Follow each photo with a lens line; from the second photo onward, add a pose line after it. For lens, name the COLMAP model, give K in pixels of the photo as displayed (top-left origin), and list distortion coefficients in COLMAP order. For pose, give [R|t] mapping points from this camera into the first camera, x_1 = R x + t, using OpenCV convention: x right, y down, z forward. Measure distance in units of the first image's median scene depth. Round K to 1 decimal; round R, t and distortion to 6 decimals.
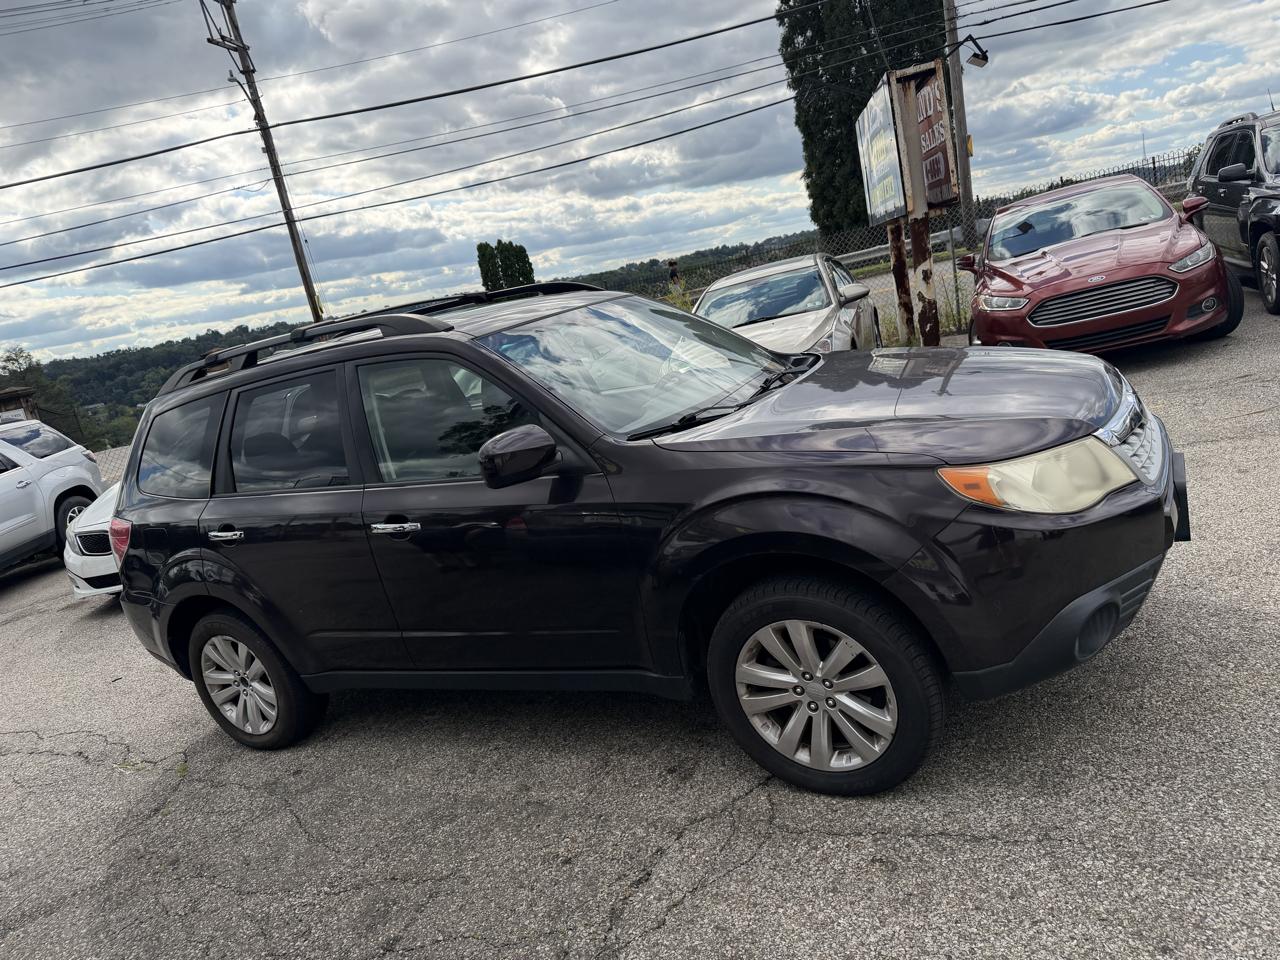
lens RADIAL K [[884.8, 0, 640.6], [0, 884.8, 508.3], [0, 0, 1]] dist [0.022209, -0.018736]
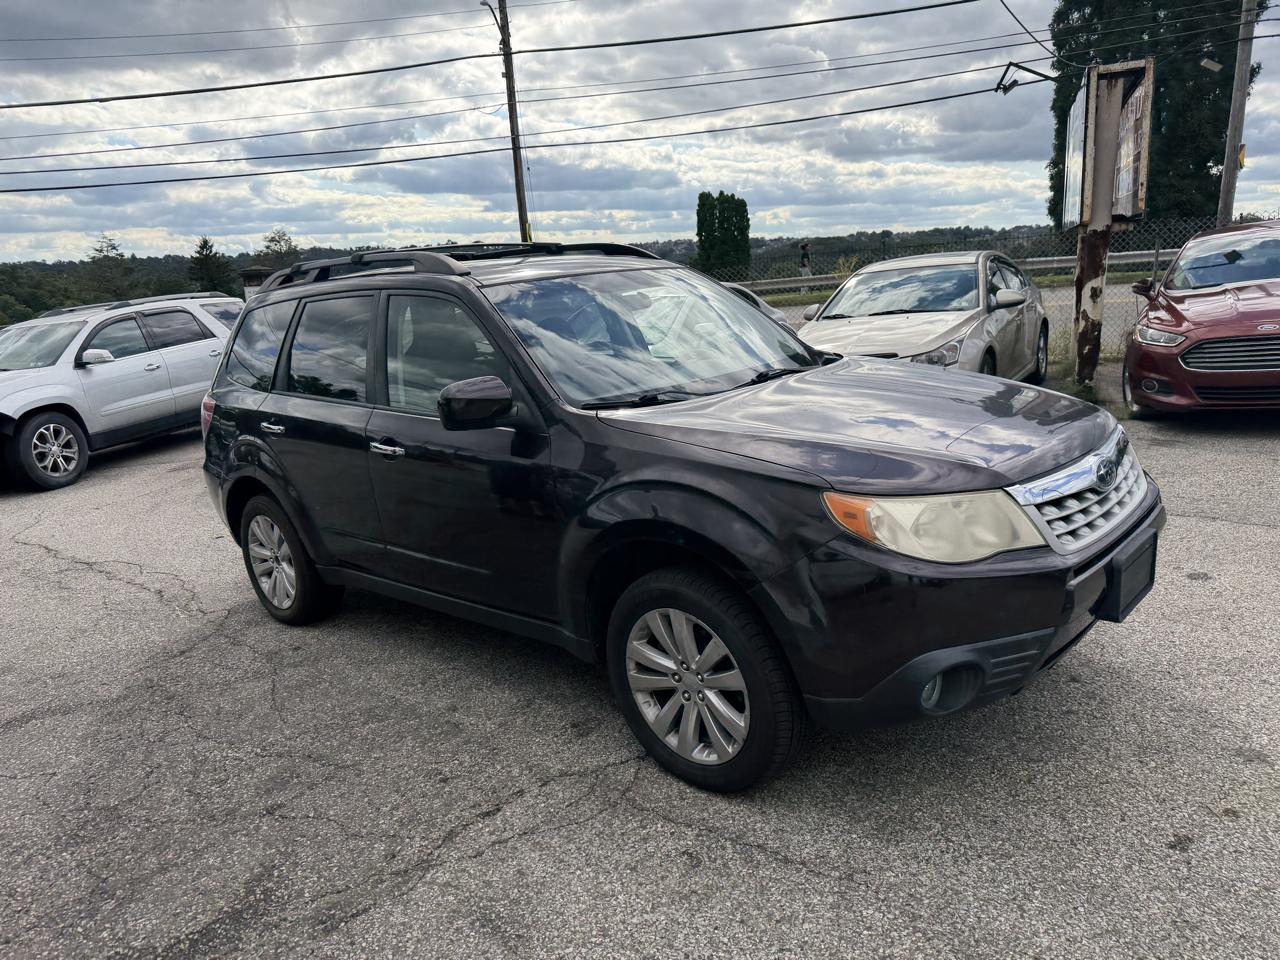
lens RADIAL K [[877.4, 0, 640.0], [0, 877.4, 507.2], [0, 0, 1]] dist [0.066153, -0.082908]
pose [[0.961031, 0.200906, -0.189883, 0.282234], [-0.191932, 0.979272, 0.064718, -0.044392], [0.198949, -0.025751, 0.979671, -0.002757]]
